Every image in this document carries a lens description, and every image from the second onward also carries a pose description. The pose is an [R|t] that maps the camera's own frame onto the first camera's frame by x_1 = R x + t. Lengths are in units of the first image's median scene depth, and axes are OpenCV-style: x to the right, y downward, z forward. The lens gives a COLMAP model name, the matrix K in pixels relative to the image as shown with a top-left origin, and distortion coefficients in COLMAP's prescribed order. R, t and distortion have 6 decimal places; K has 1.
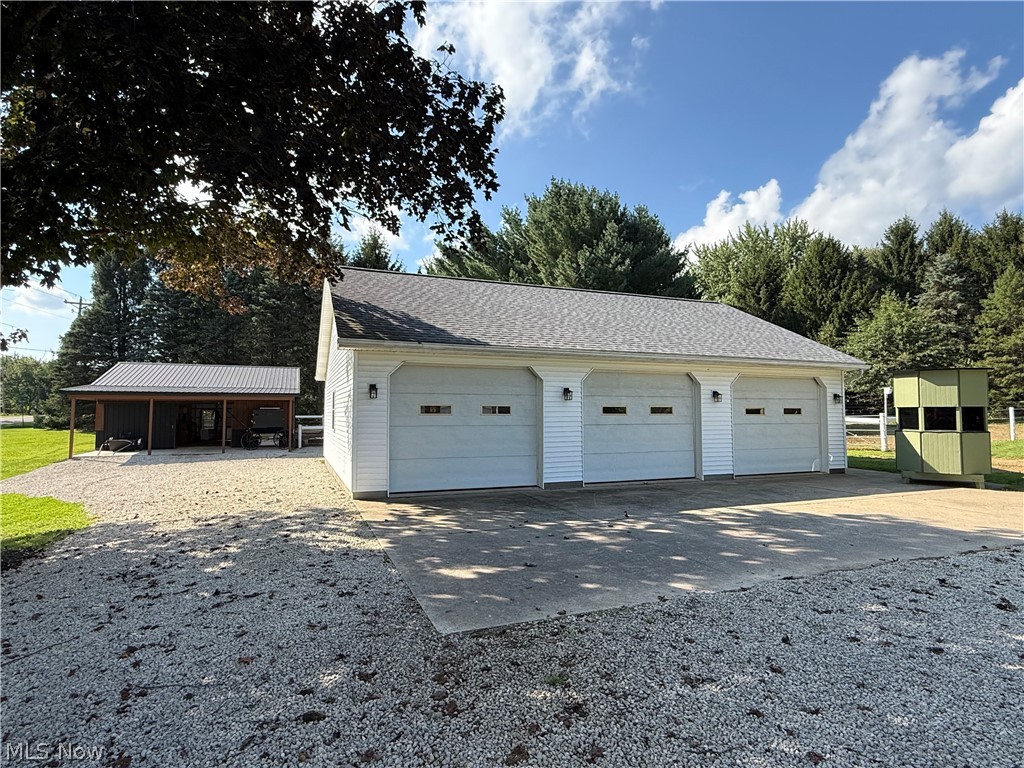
lens RADIAL K [[551.7, 0, 505.4], [0, 551.7, 390.5], [0, 0, 1]] dist [-0.005985, 0.001418]
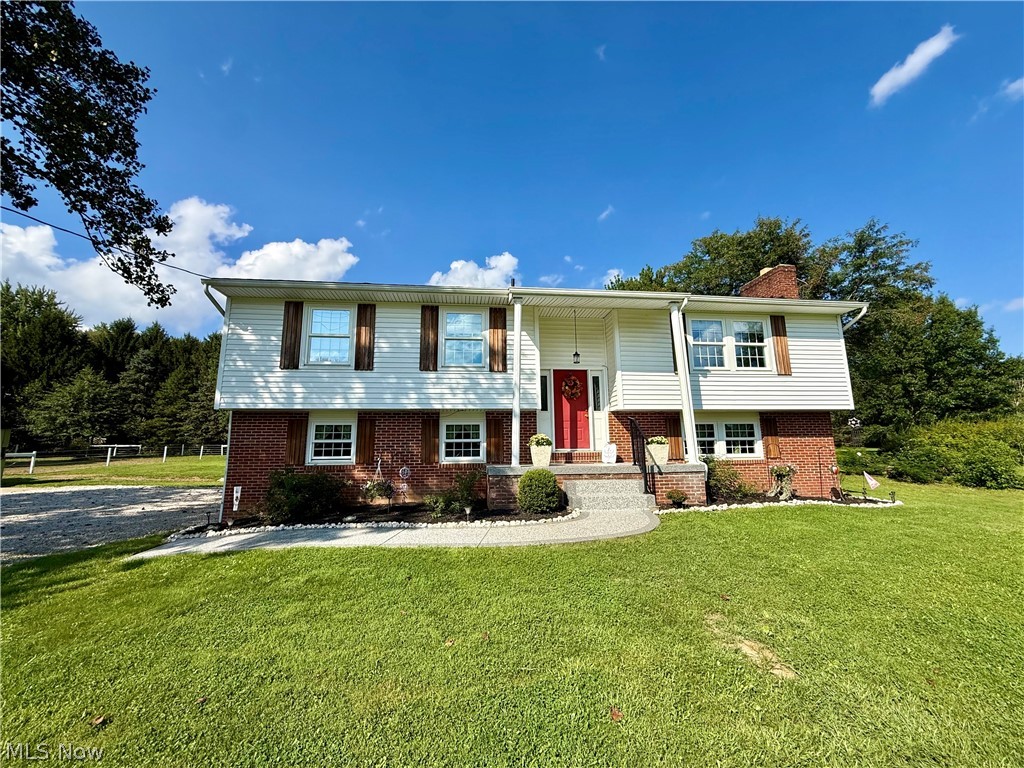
lens RADIAL K [[408.9, 0, 506.4], [0, 408.9, 387.0], [0, 0, 1]] dist [0.003599, -0.000433]
pose [[0.261730, 0.143971, 0.954343, -0.040997], [-0.031166, 0.989556, -0.140736, -0.010186], [-0.964638, 0.007091, 0.263483, -0.351158]]
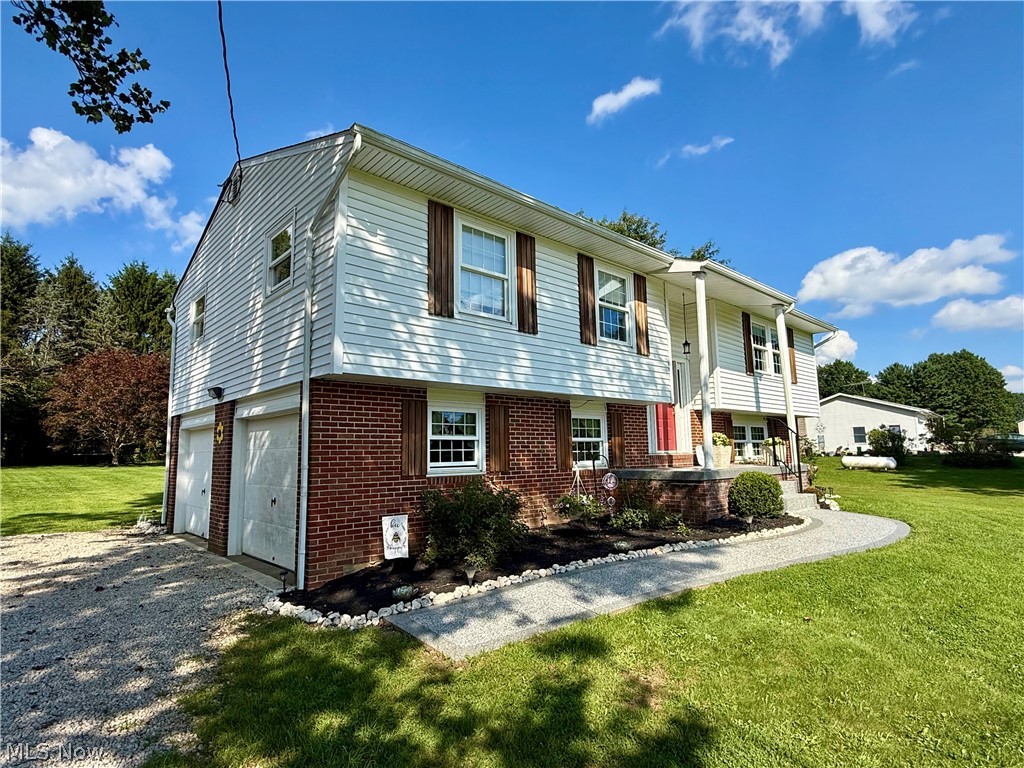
lens RADIAL K [[551.7, 0, 489.5], [0, 551.7, 378.6], [0, 0, 1]] dist [-0.005985, 0.001418]
pose [[-0.353507, 0.133391, 0.925872, -0.030356], [-0.023202, 0.988226, -0.151234, -0.001308], [-0.935144, -0.074945, -0.346250, -0.145982]]
